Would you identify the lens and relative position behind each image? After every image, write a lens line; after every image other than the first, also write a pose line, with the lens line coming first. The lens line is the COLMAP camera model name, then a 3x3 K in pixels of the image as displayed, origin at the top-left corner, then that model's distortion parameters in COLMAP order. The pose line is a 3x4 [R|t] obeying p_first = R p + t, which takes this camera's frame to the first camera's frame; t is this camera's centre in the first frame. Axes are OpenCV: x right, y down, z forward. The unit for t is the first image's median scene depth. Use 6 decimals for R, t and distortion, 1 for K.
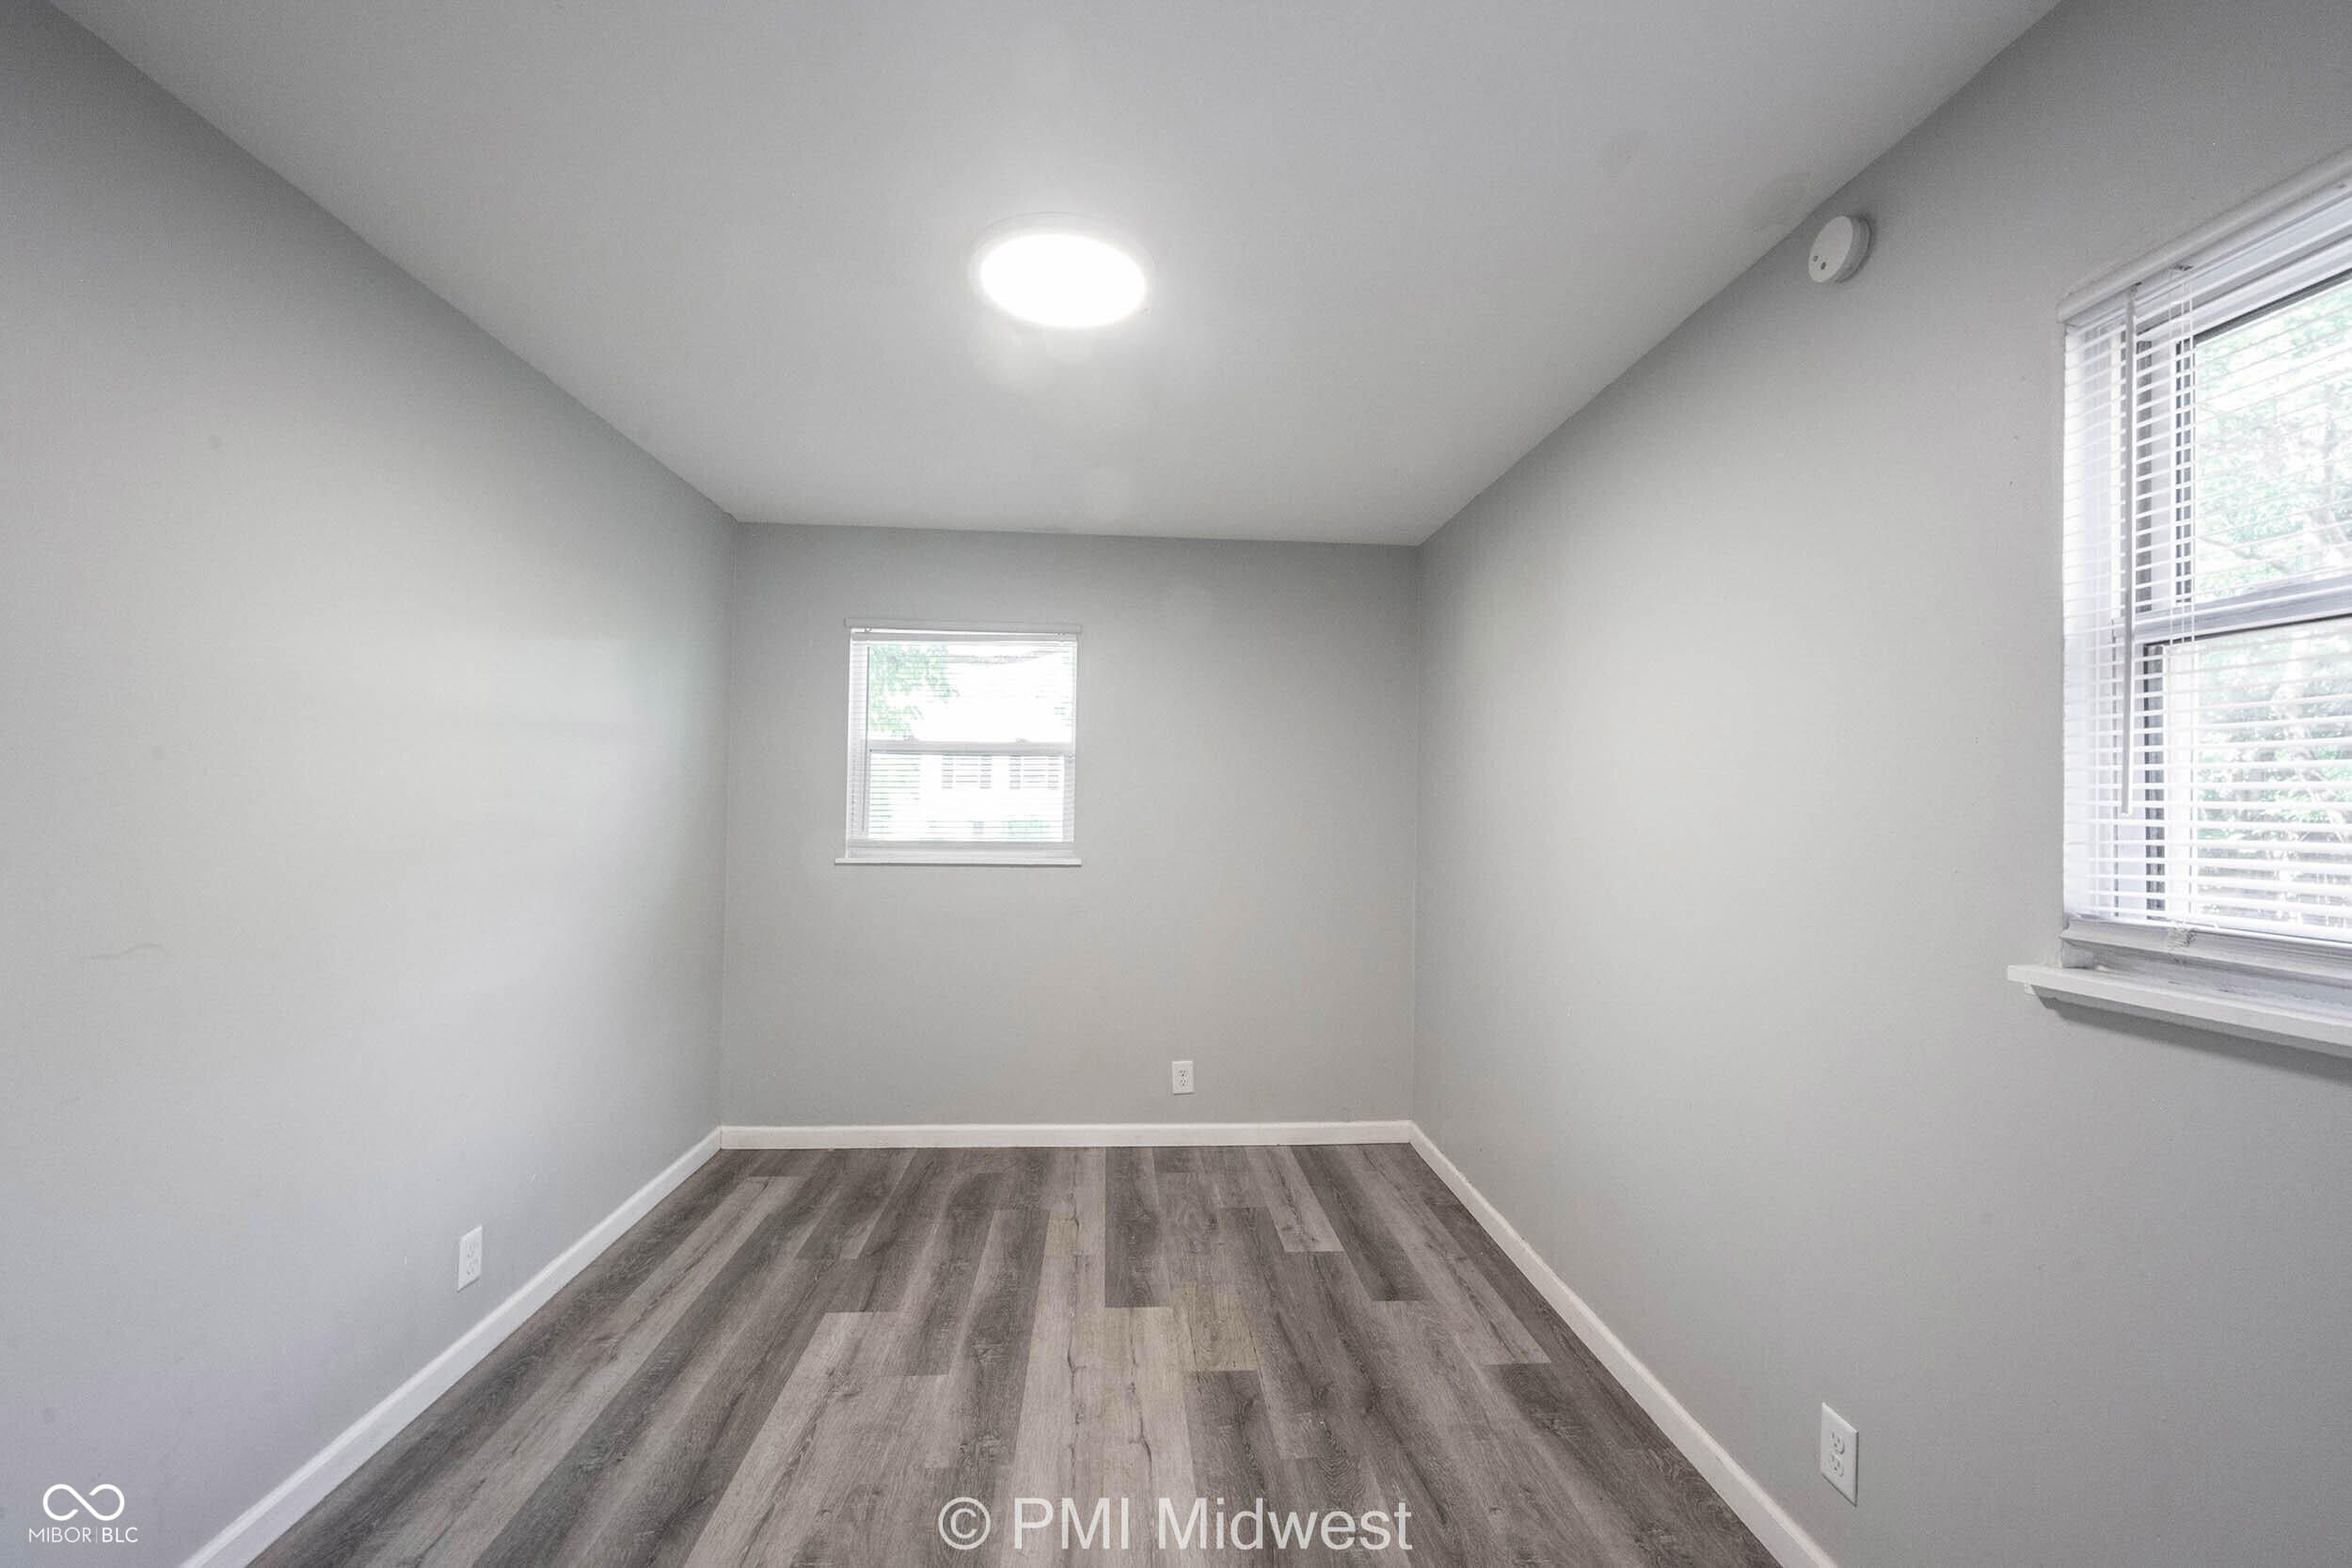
lens RADIAL K [[941.9, 0, 1164.5], [0, 941.9, 801.9], [0, 0, 1]] dist [0.001114, 0.000203]
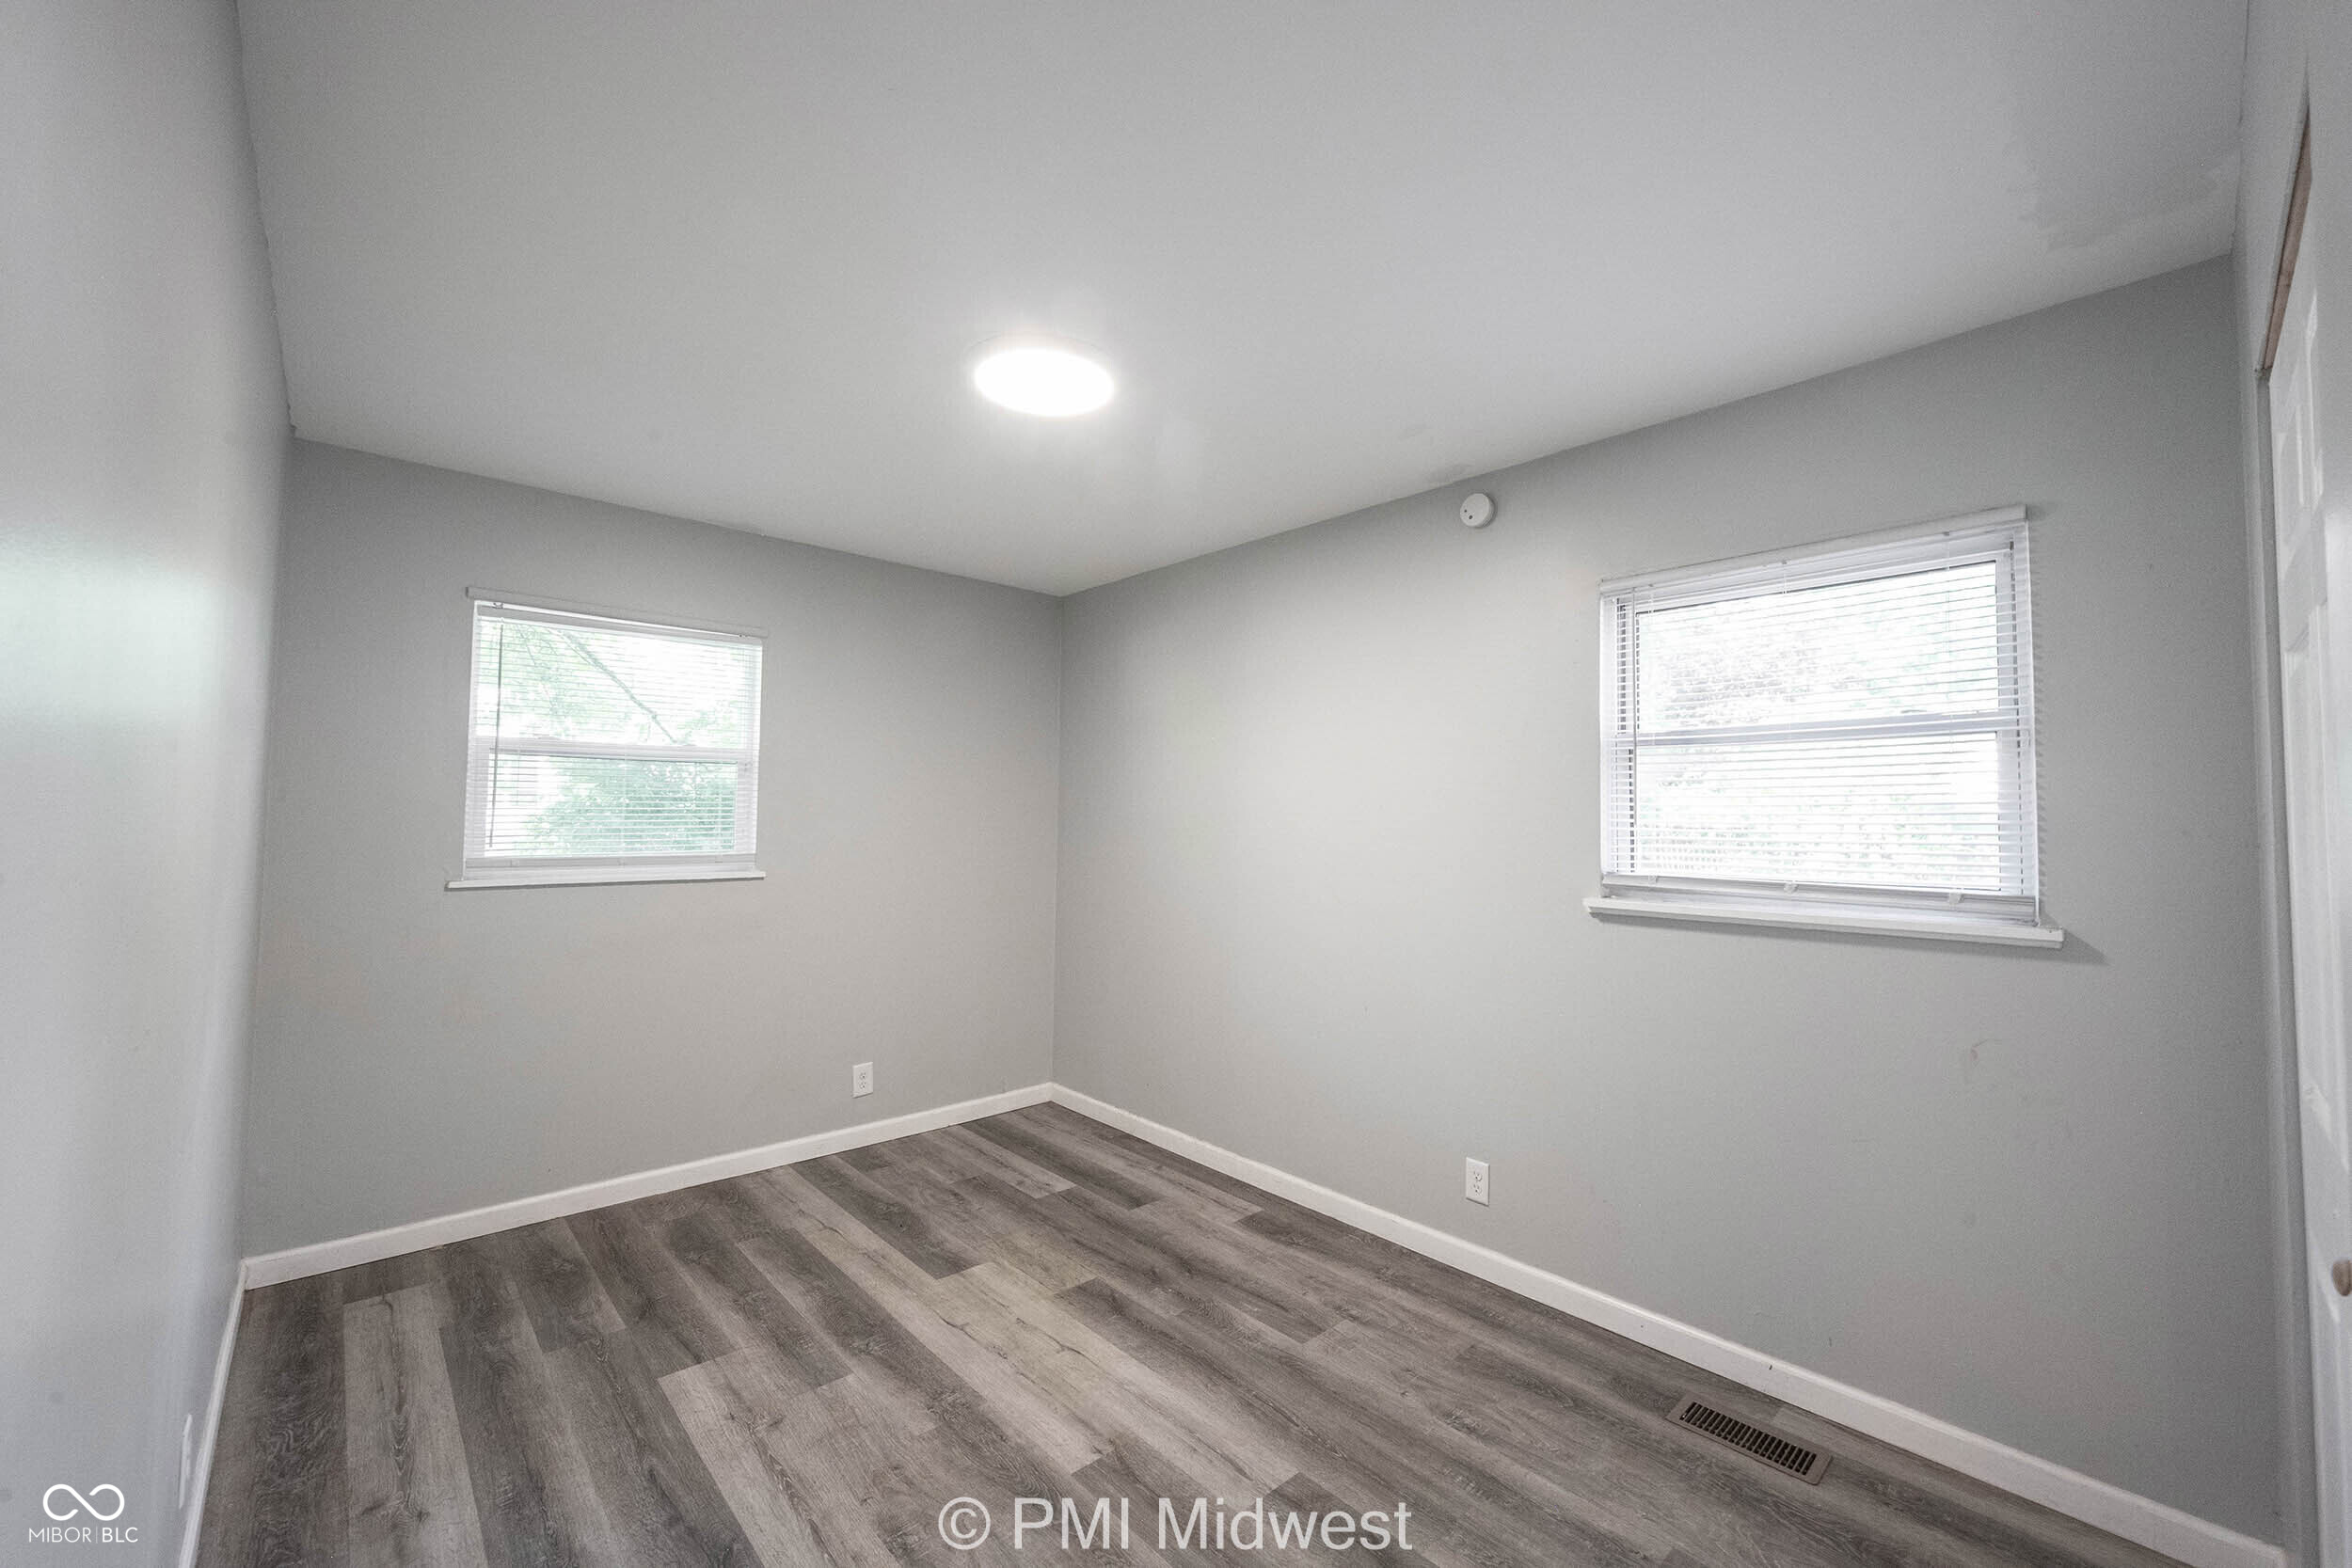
lens RADIAL K [[941.9, 0, 1167.9], [0, 941.9, 796.2], [0, 0, 1]] dist [0.001114, 0.000203]
pose [[0.780142, 0.010108, 0.625520, -0.522904], [-0.004728, 0.999936, -0.010263, -0.011515], [-0.625584, 0.005049, 0.780140, -0.018371]]
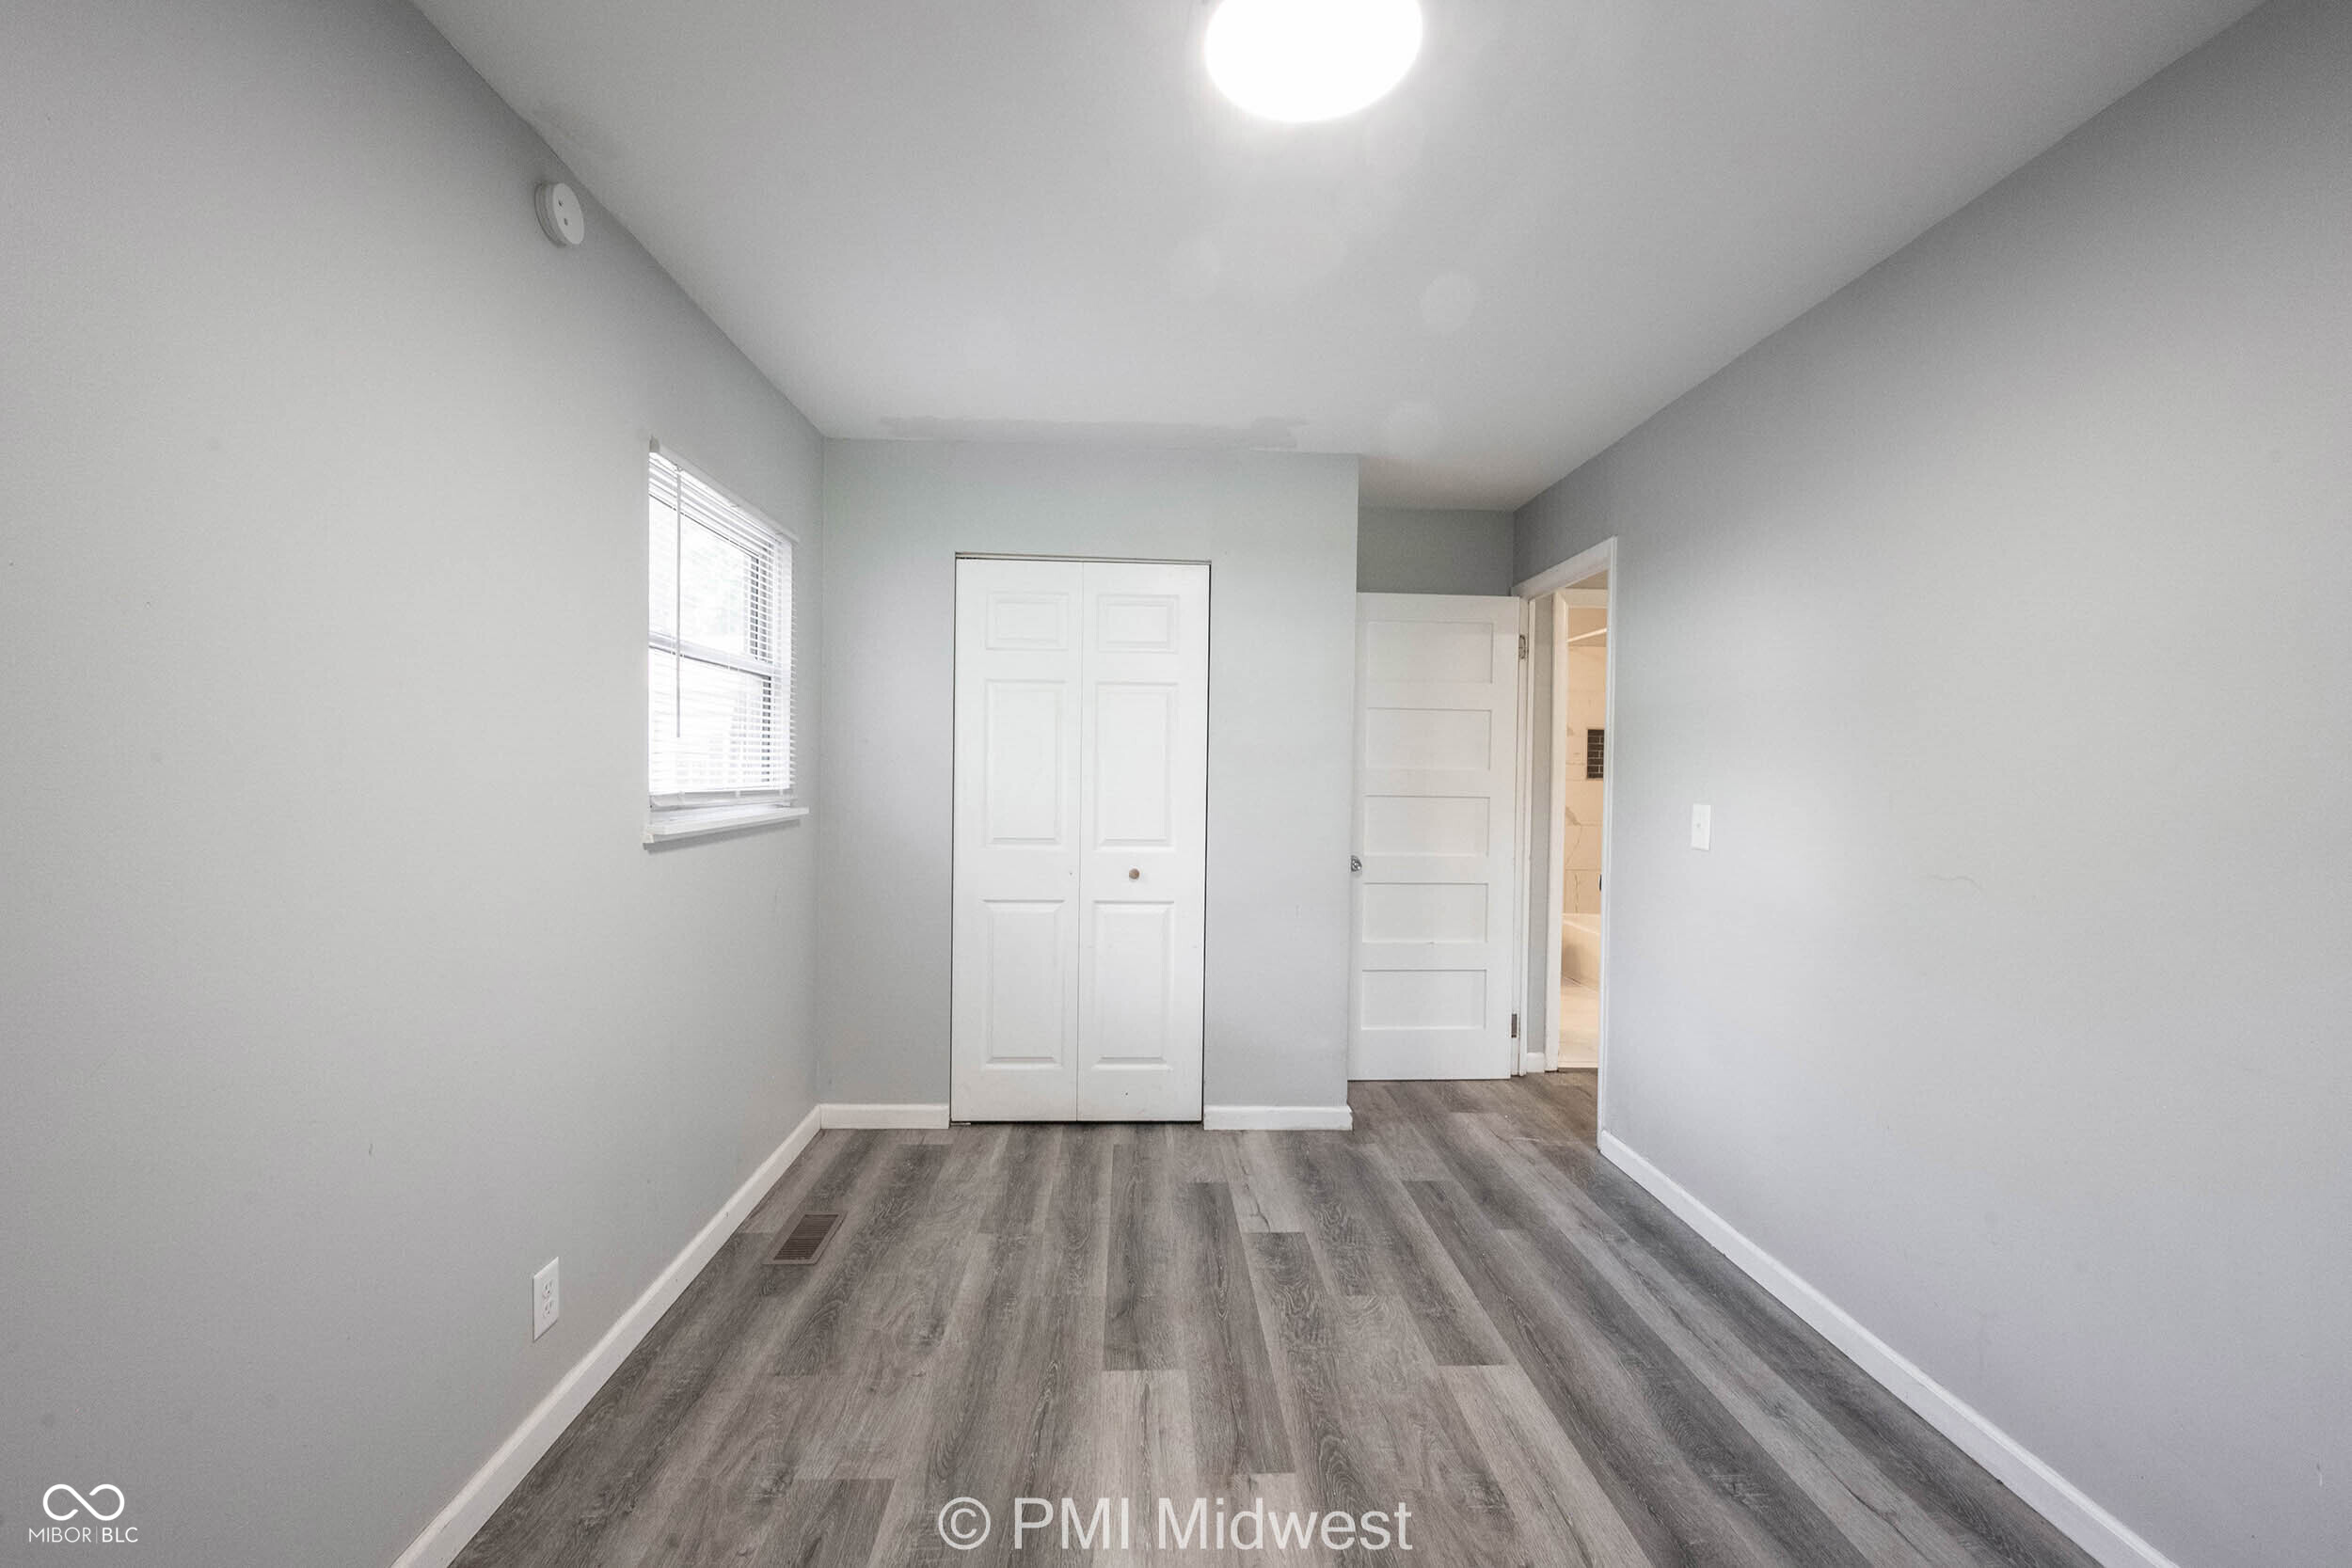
lens RADIAL K [[941.9, 0, 1178.9], [0, 941.9, 780.5], [0, 0, 1]] dist [0.001114, 0.000203]
pose [[-0.999558, -0.029366, 0.004721, -0.017519], [-0.029323, 0.999529, 0.009061, 0.022555], [-0.004985, 0.008919, -0.999948, 1.278188]]
